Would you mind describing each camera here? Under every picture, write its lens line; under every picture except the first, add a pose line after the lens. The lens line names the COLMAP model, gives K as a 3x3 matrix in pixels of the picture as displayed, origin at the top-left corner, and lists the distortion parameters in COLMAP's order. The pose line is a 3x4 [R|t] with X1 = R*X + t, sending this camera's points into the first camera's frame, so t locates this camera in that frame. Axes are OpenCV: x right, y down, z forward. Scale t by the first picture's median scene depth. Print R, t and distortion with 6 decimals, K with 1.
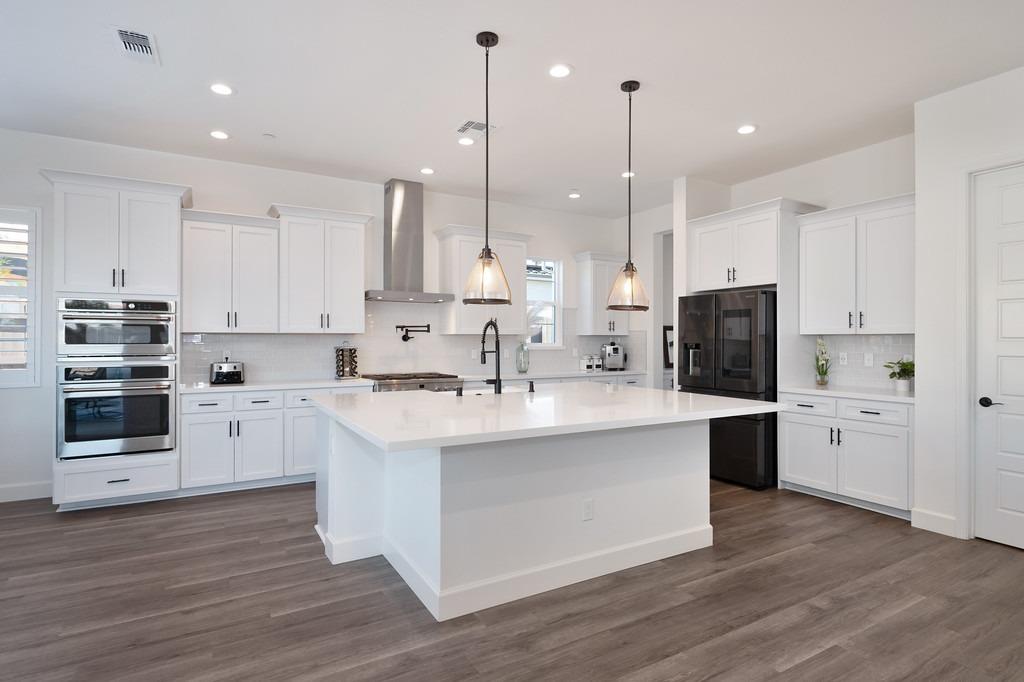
lens RADIAL K [[545.3, 0, 512.0], [0, 545.3, 341.0], [0, 0, 1]] dist [-0.000261, 0.000645]
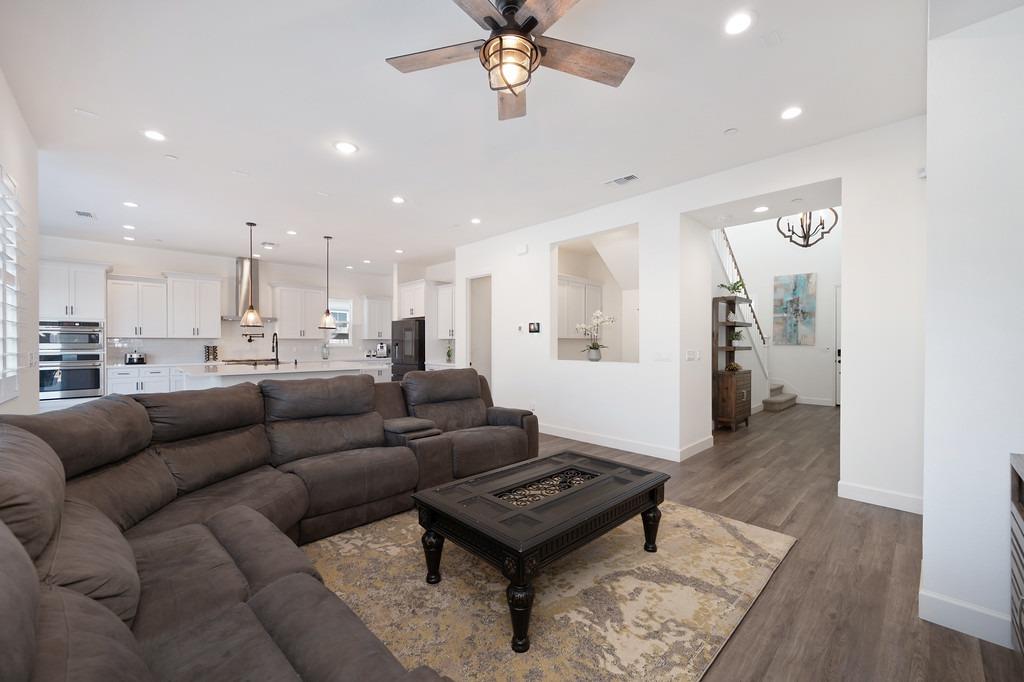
lens RADIAL K [[415.8, 0, 519.3], [0, 415.8, 347.4], [0, 0, 1]] dist [0.000585, -0.000016]
pose [[0.967519, -0.003903, 0.252769, 0.423755], [0.001493, 0.999952, 0.009726, 0.006903], [-0.252795, -0.009033, 0.967478, -0.774959]]
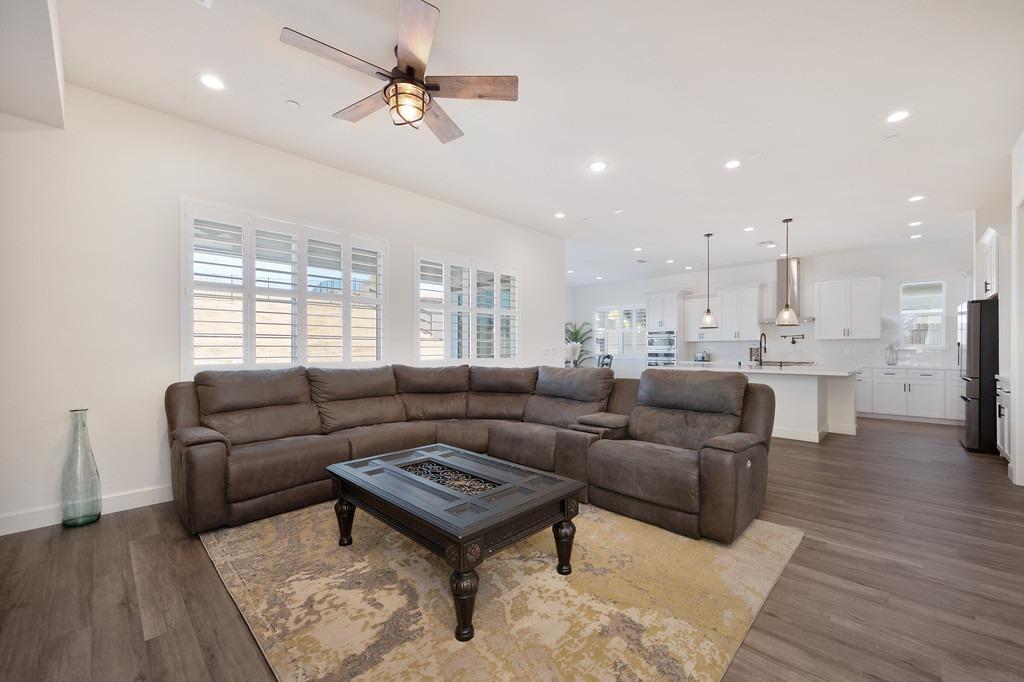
lens RADIAL K [[411.2, 0, 519.8], [0, 411.2, 351.5], [0, 0, 1]] dist [-0.000990, 0.000088]
pose [[0.262305, 0.003376, -0.964979, 1.120175], [-0.001591, 0.999994, 0.003066, 0.028839], [0.964984, 0.000731, 0.262309, -0.319289]]
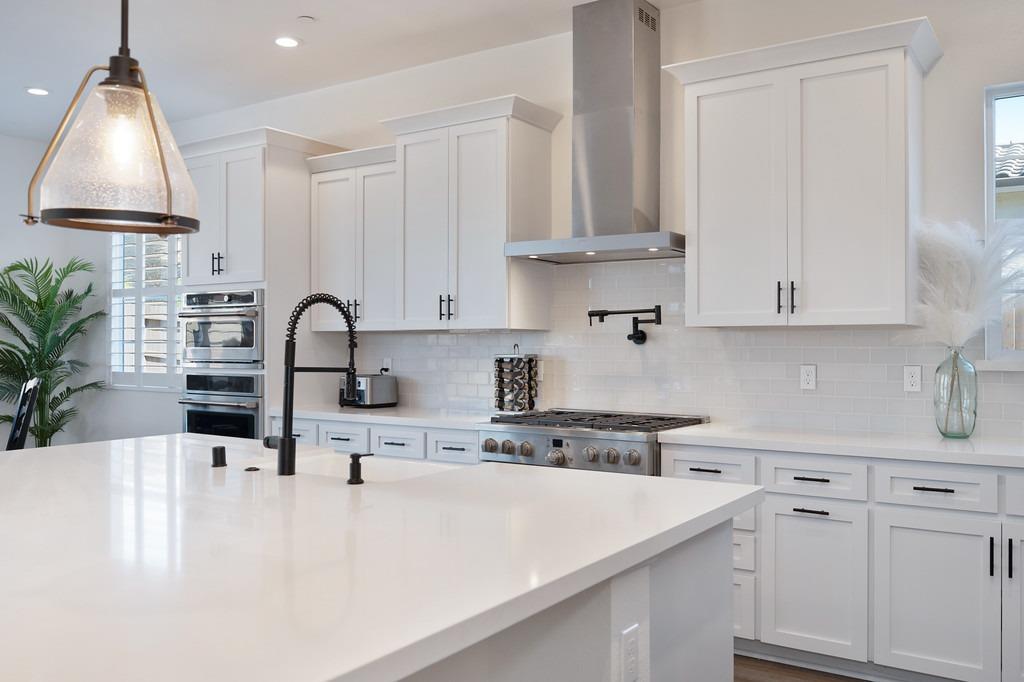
lens RADIAL K [[906.4, 0, 511.6], [0, 906.4, 357.7], [0, 0, 1]] dist [0.057103, -0.003314]
pose [[0.423581, 0.018843, -0.905662, 0.572418], [0.003373, 0.999744, 0.022377, -0.006511], [0.905852, -0.012533, 0.423409, 0.711493]]
